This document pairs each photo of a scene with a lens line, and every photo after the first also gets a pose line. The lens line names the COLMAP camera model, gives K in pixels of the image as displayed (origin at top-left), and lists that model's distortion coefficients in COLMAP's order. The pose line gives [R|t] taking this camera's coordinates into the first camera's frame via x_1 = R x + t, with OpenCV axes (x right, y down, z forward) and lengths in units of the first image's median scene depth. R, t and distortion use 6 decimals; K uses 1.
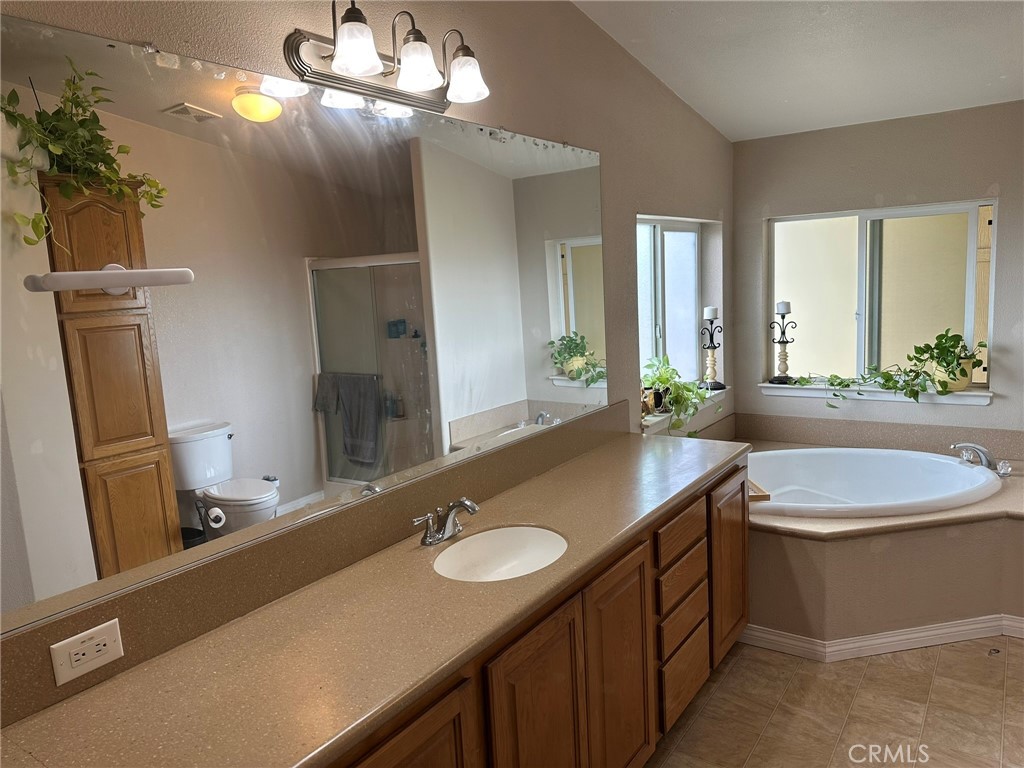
lens RADIAL K [[722.1, 0, 507.4], [0, 722.1, 380.7], [0, 0, 1]] dist [-0.003330, -0.008539]
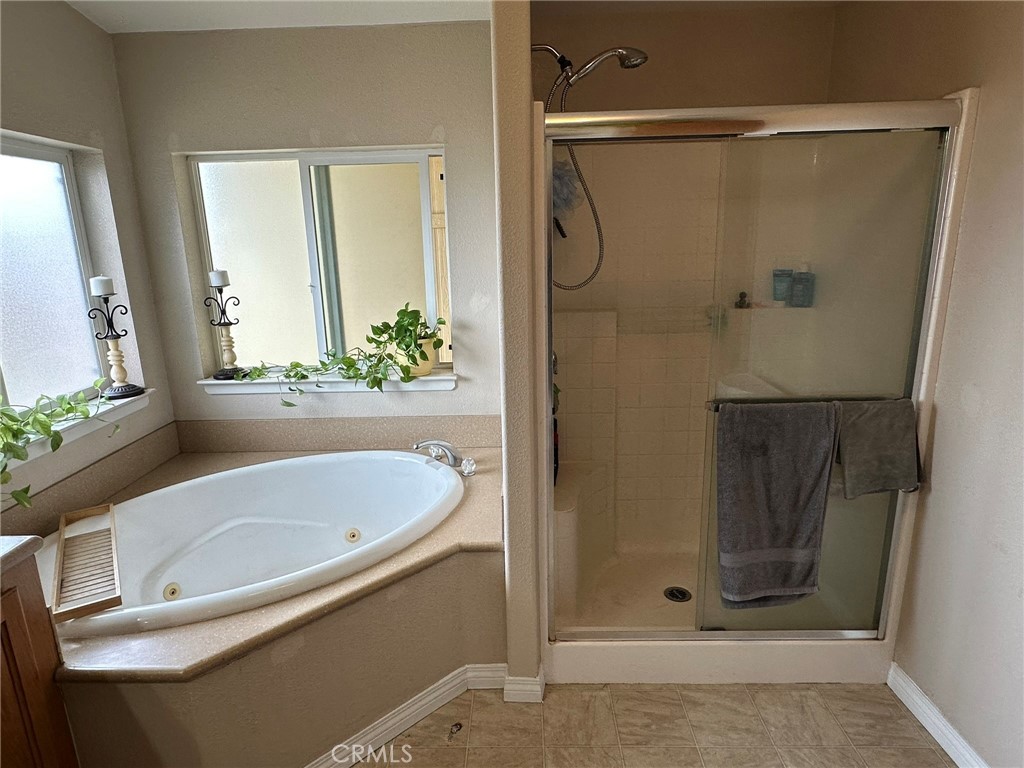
lens RADIAL K [[606.2, 0, 506.4], [0, 606.2, 389.0], [0, 0, 1]] dist [-0.013682, 0.000258]
pose [[0.827480, -0.102188, 0.552118, 0.296219], [0.057465, 0.993549, 0.097764, -0.033643], [-0.558547, -0.049170, 0.828015, 0.332357]]
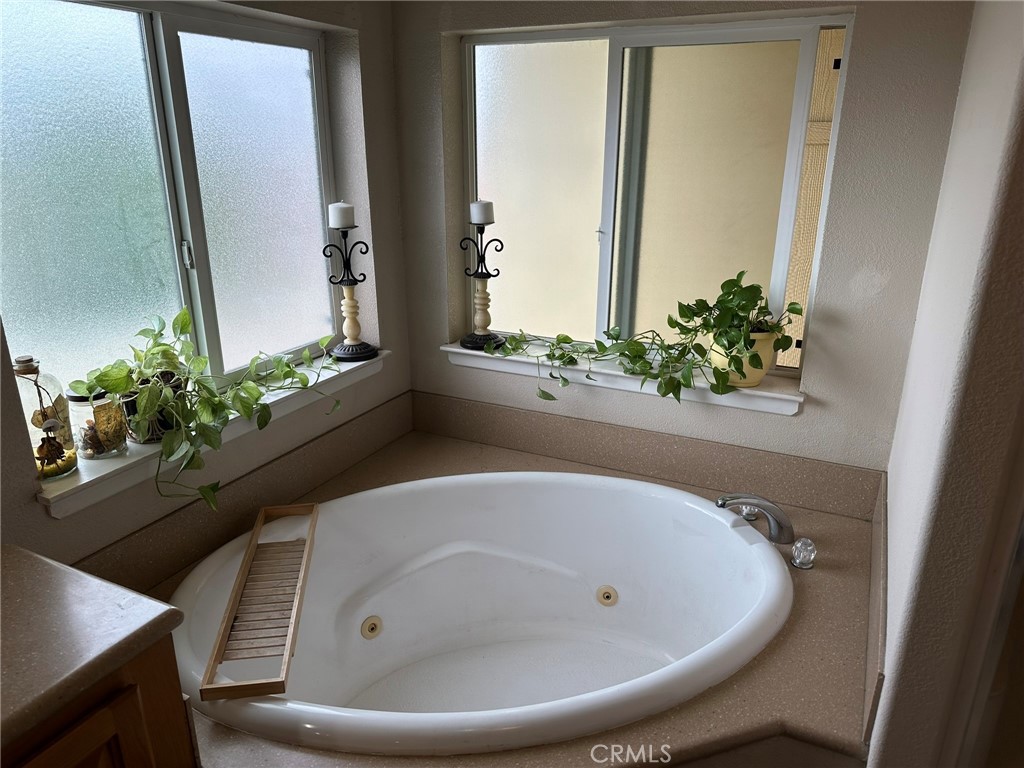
lens RADIAL K [[703.9, 0, 512.0], [0, 703.9, 384.0], [0, 0, 1]] dist [0.196506, -0.418684]
pose [[0.984493, 0.001228, 0.175421, 0.338650], [-0.033673, 0.982703, 0.182102, -0.078662], [-0.172163, -0.185185, 0.967505, 0.481336]]
